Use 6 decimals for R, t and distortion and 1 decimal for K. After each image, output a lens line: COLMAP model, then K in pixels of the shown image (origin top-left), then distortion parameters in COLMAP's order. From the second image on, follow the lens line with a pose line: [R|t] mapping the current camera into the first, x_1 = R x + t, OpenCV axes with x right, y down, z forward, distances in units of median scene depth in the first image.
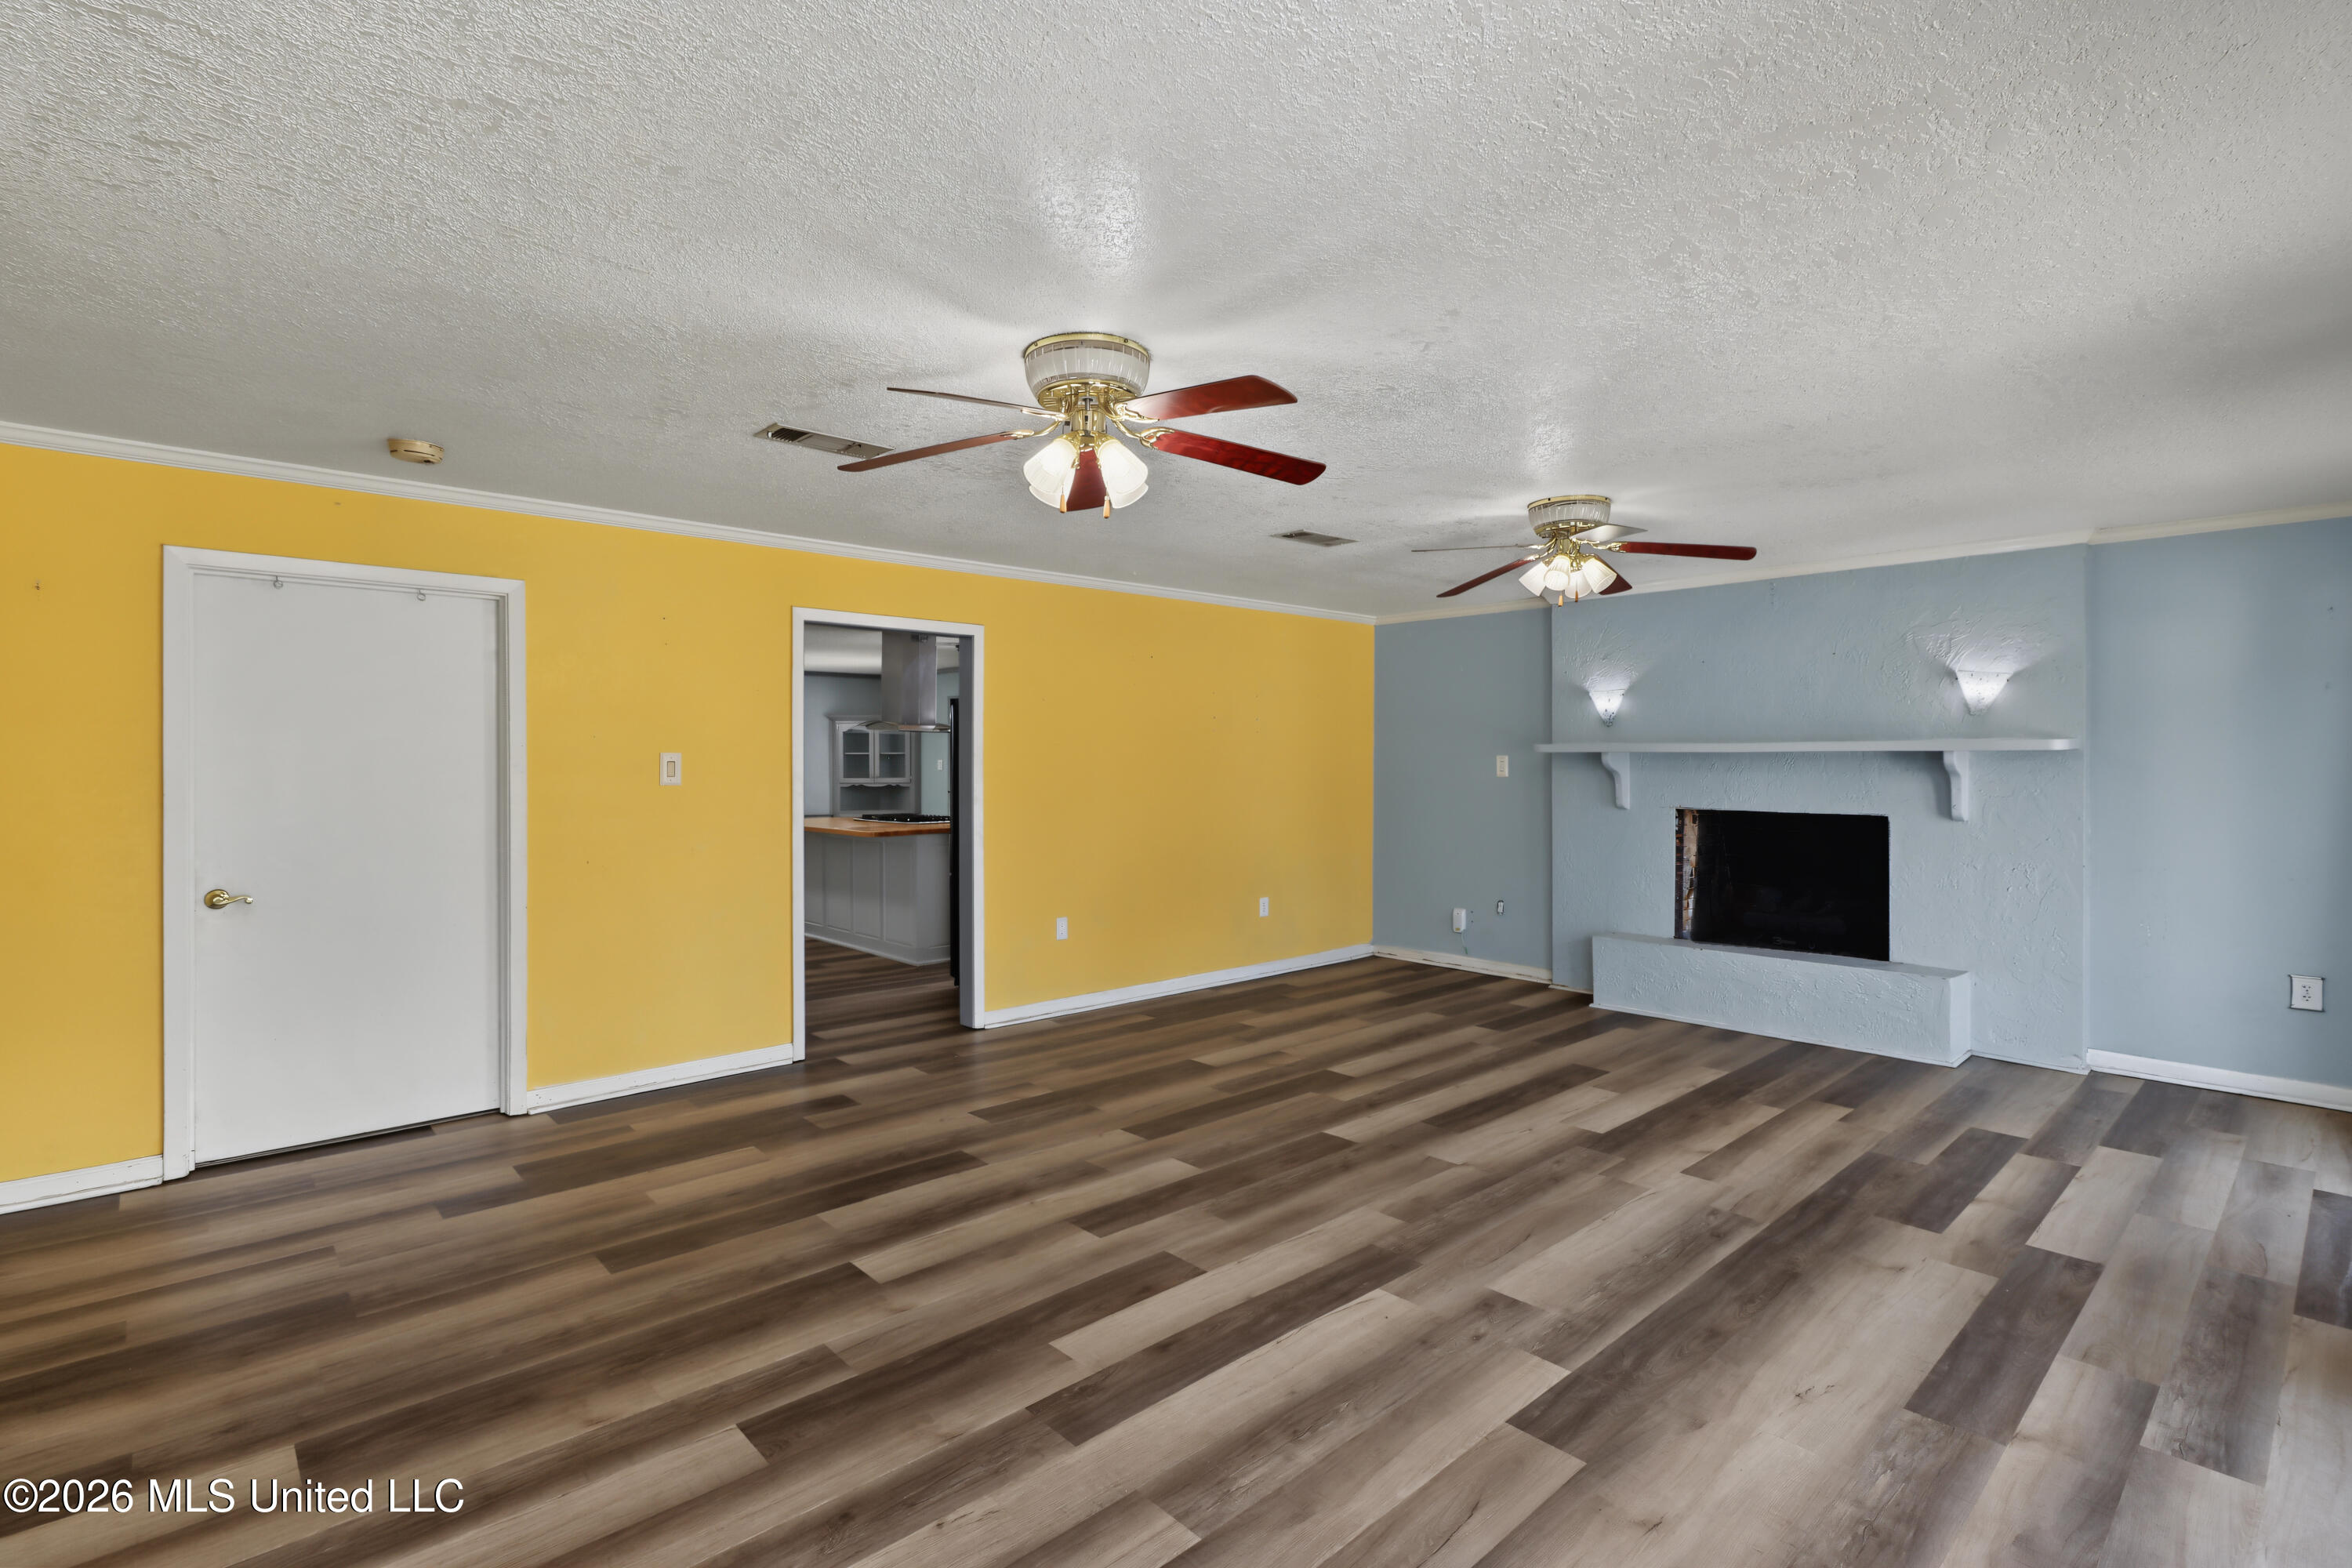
lens RADIAL K [[1115.4, 0, 1165.6], [0, 1115.4, 751.7], [0, 0, 1]] dist [-0.007488, -0.000162]
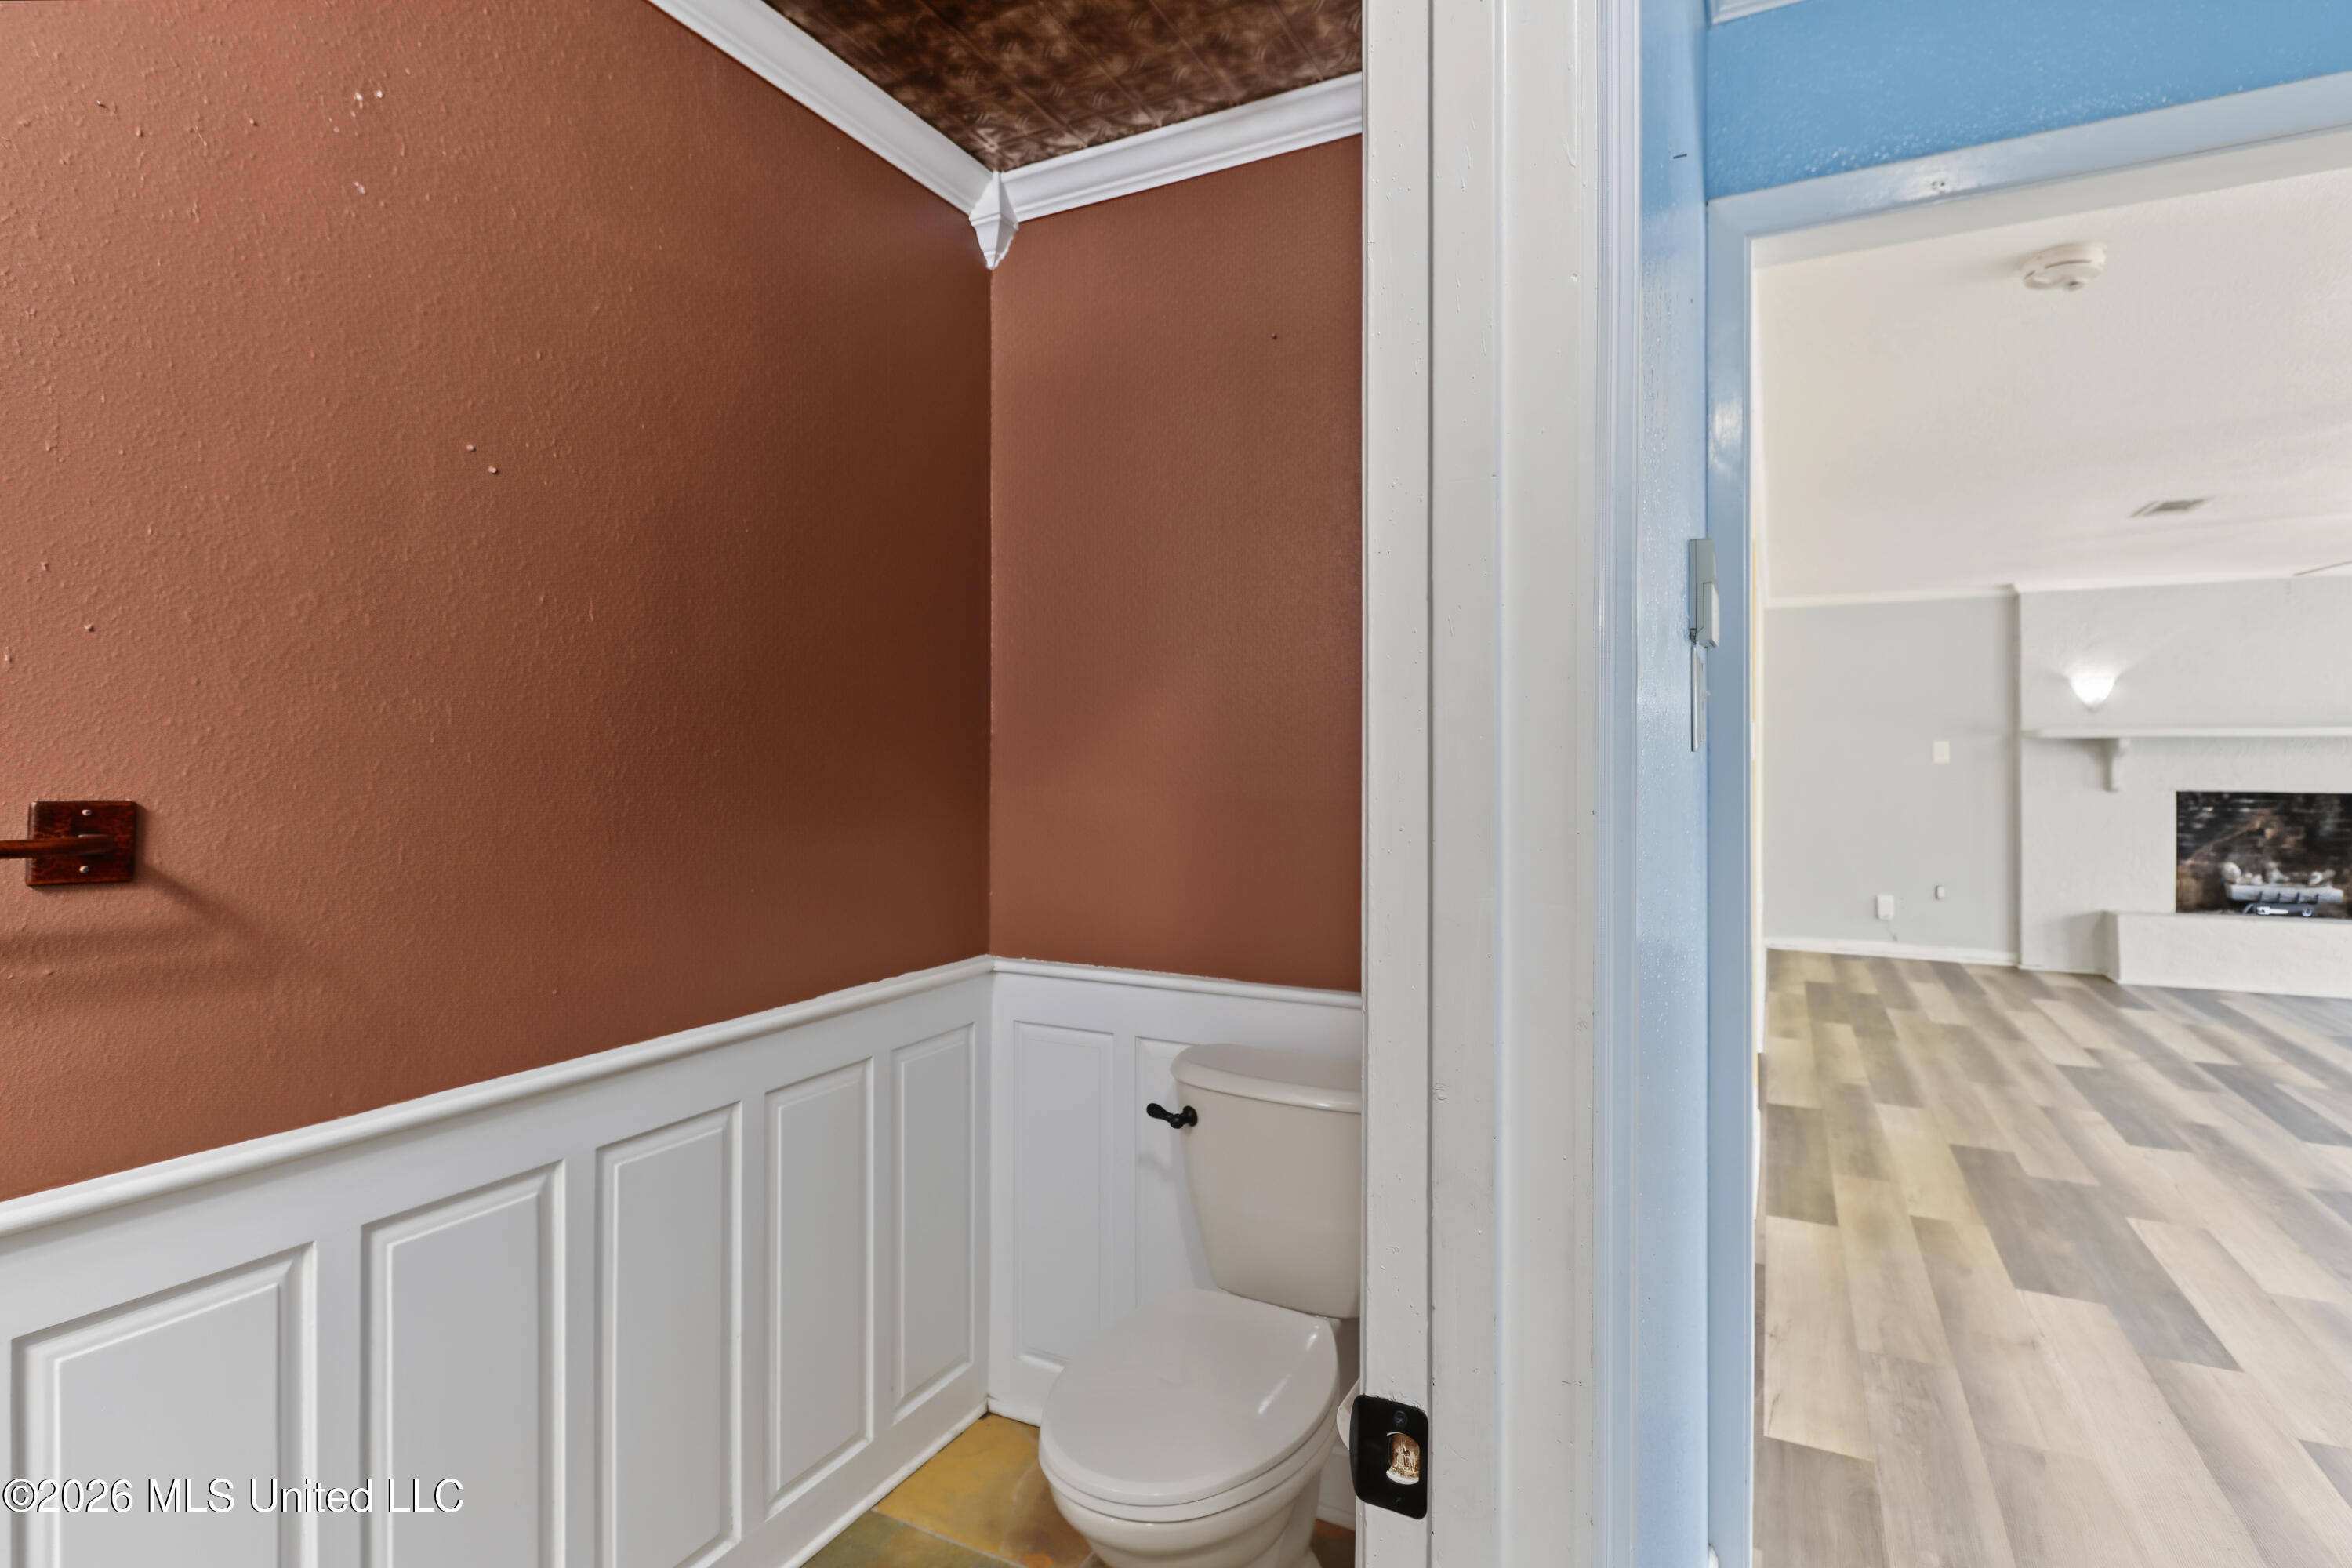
lens RADIAL K [[1164.0, 0, 1170.8], [0, 1164.0, 755.9], [0, 0, 1]] dist [0.002683, 0.000362]
pose [[0.938552, 0.000587, 0.345137, -1.111638], [-0.002437, 0.999985, 0.004926, 0.020474], [-0.345129, -0.005465, 0.938540, 0.390944]]
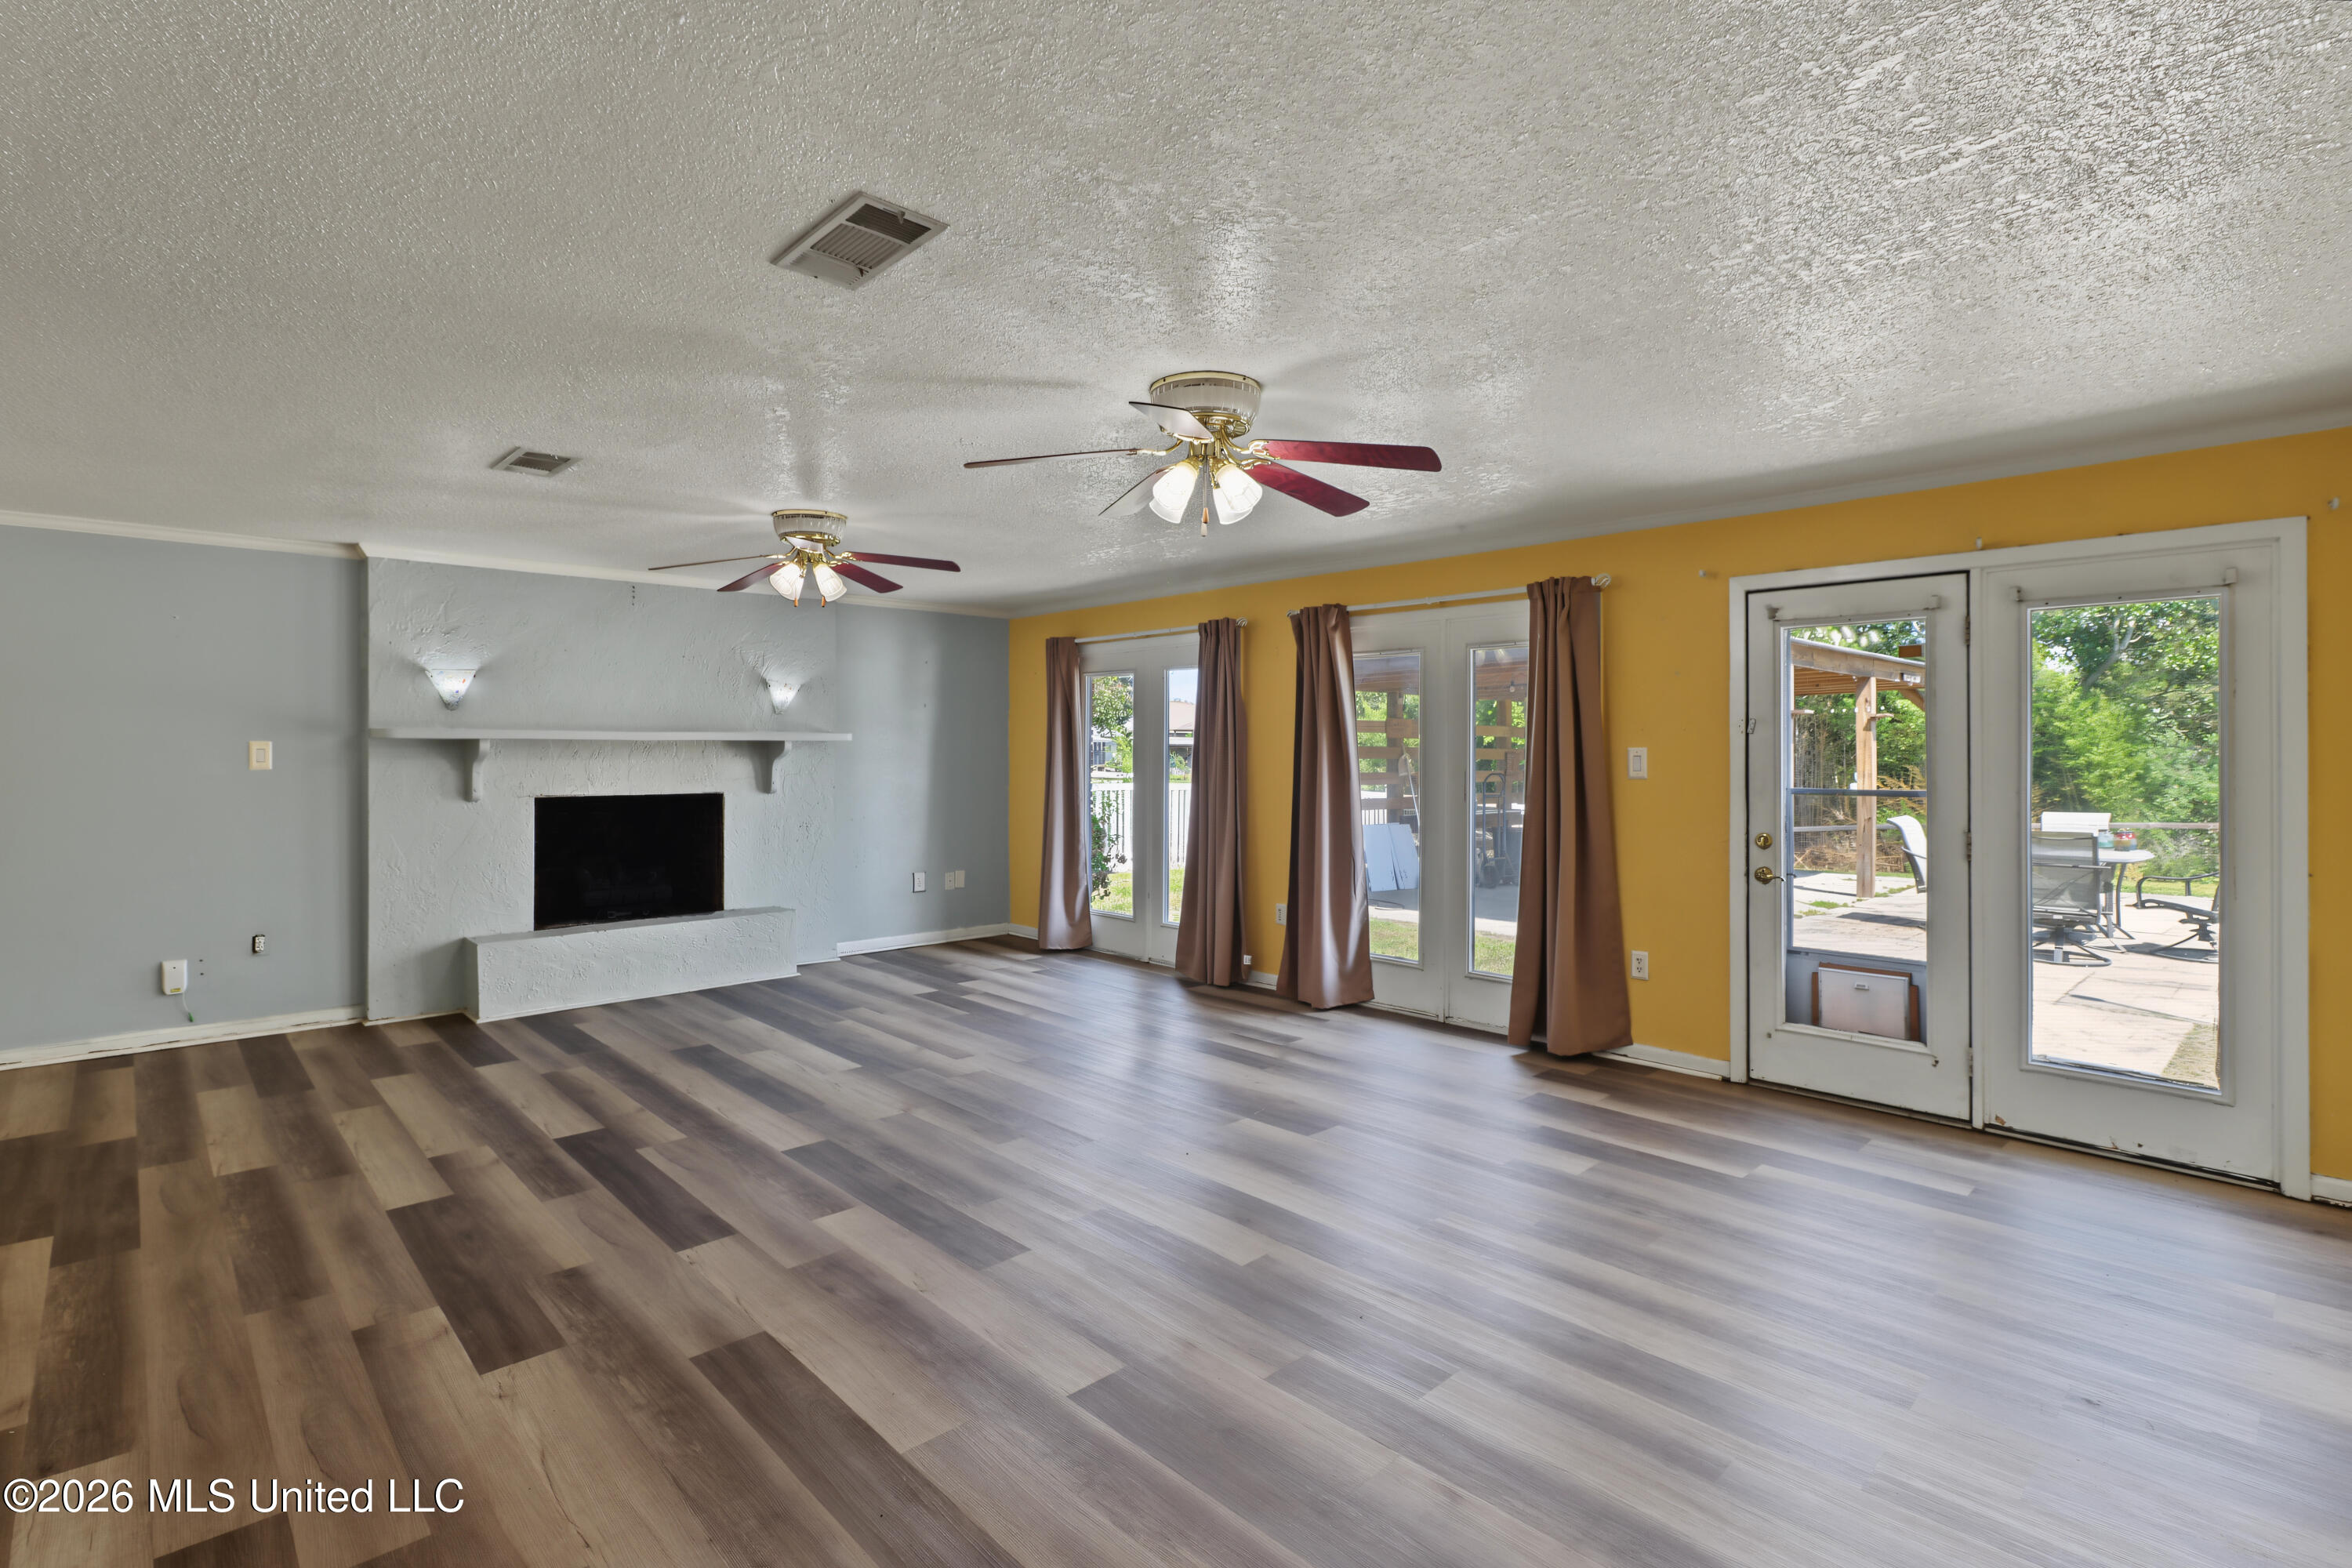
lens RADIAL K [[1108.2, 0, 1169.4], [0, 1108.2, 746.0], [0, 0, 1]] dist [-0.000898, -0.000140]
pose [[-0.016855, 0.001286, 0.999857, -0.702291], [-0.009387, 0.999955, -0.001445, 0.003396], [-0.999814, -0.009410, -0.016842, 0.626230]]
